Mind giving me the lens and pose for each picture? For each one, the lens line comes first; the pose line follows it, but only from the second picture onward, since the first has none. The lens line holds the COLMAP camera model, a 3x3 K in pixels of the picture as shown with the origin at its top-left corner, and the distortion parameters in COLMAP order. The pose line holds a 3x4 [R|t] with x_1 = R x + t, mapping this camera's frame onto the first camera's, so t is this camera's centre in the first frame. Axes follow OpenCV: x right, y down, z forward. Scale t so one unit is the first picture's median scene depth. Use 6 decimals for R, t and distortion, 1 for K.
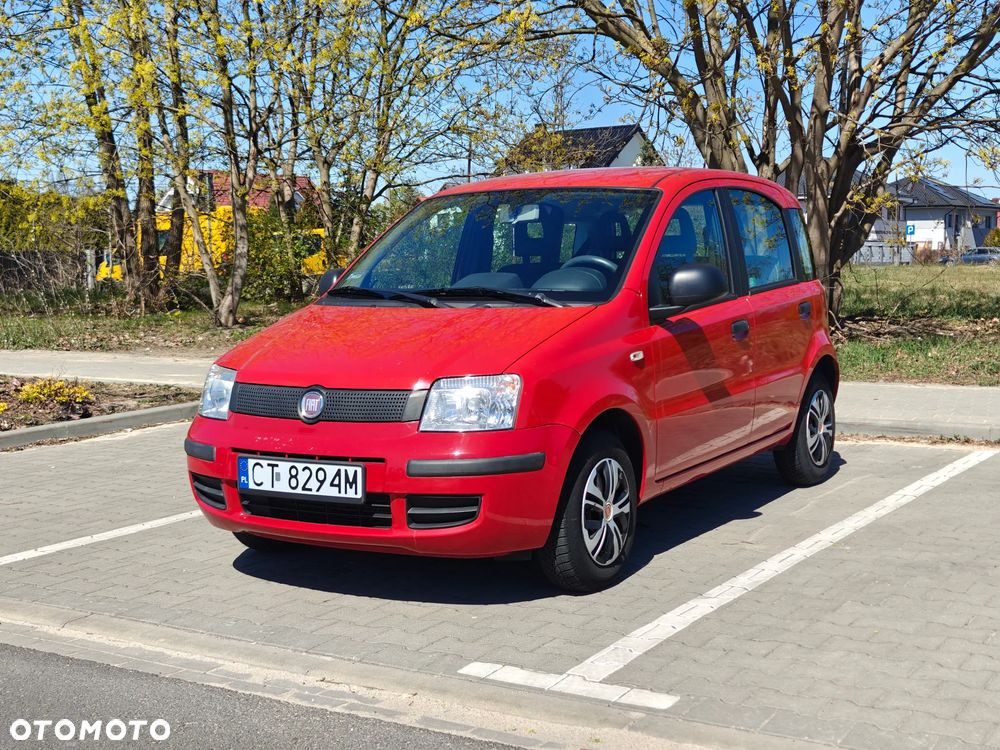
lens RADIAL K [[1381.0, 0, 497.3], [0, 1381.0, 382.9], [0, 0, 1]] dist [0.039932, 0.000000]
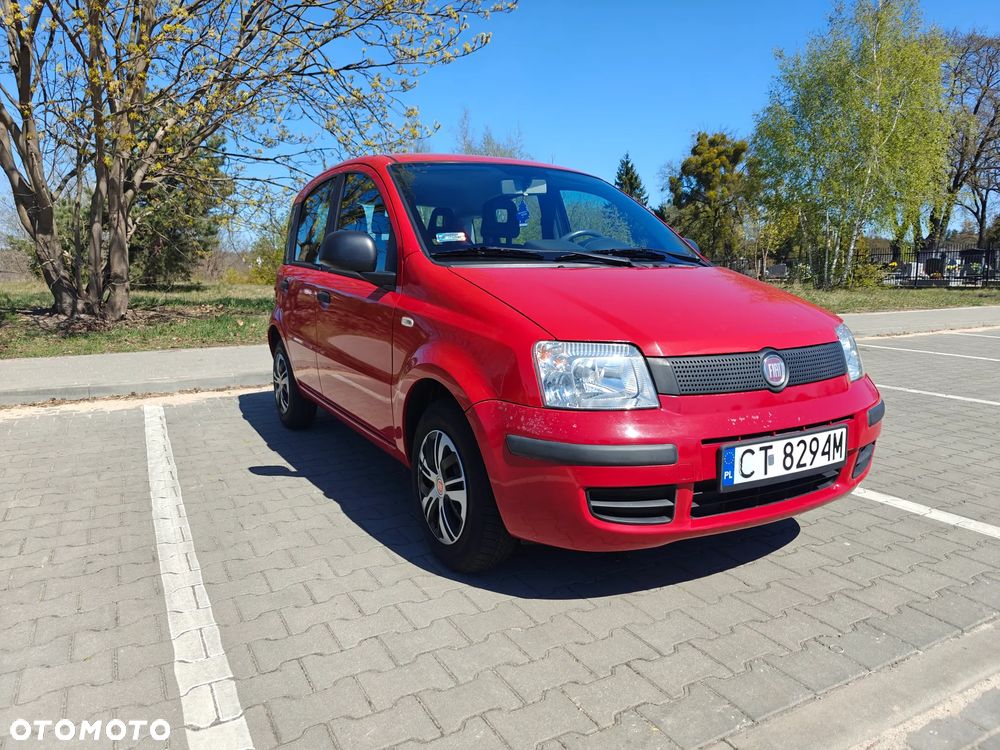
lens RADIAL K [[692.8, 0, 503.5], [0, 692.8, 382.4], [0, 0, 1]] dist [0.008402, -0.004608]
pose [[0.494256, -0.124472, 0.860359, -0.579893], [0.075982, 0.992094, 0.099881, -0.032279], [-0.865990, 0.016005, 0.499806, 0.907117]]
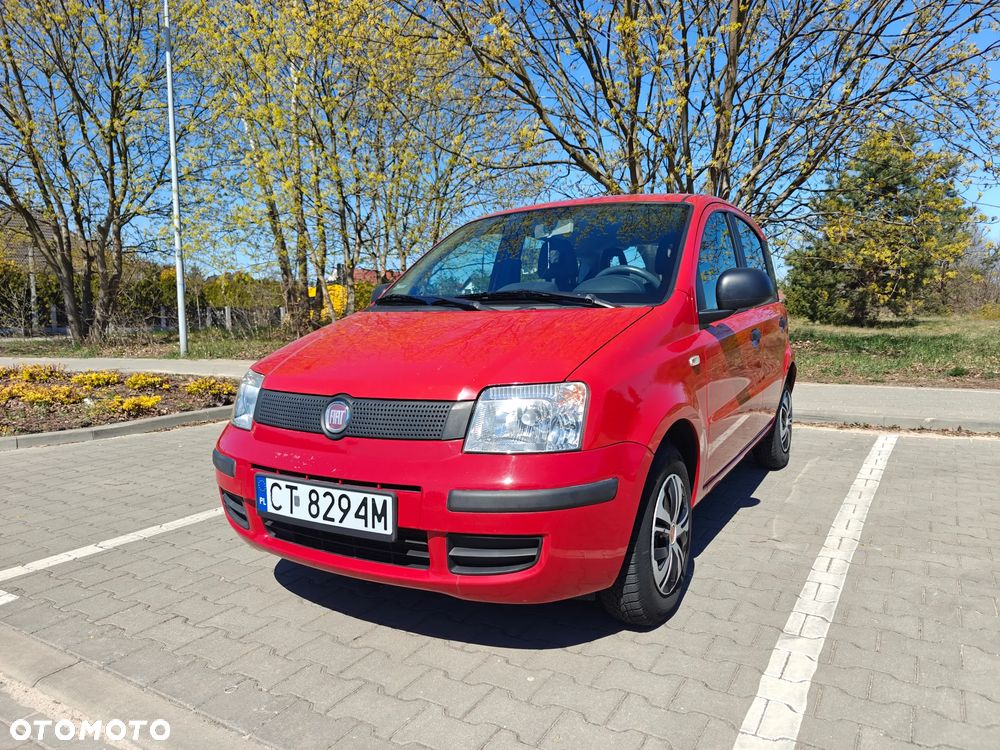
lens RADIAL K [[692.8, 0, 502.8], [0, 692.8, 378.0], [0, 0, 1]] dist [0.008402, -0.004608]
pose [[0.999941, 0.001674, 0.010695, -0.035685], [-0.001683, 0.999998, 0.000798, -0.008412], [-0.010693, -0.000816, 0.999942, 0.557701]]
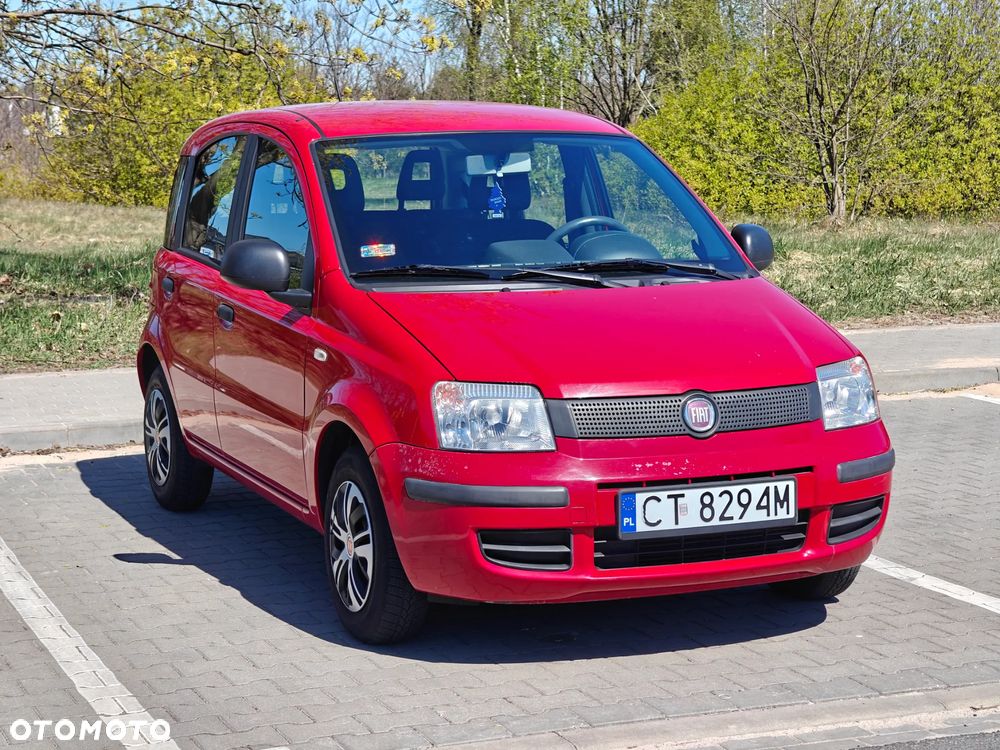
lens RADIAL K [[2101.6, 0, 503.2], [0, 2101.6, 365.9], [0, 0, 1]] dist [0.076865, 0.000000]
pose [[0.598810, -0.076014, 0.797276, -1.142957], [0.074318, 0.996464, 0.039187, -0.066886], [-0.797436, 0.035786, 0.602342, 0.347256]]
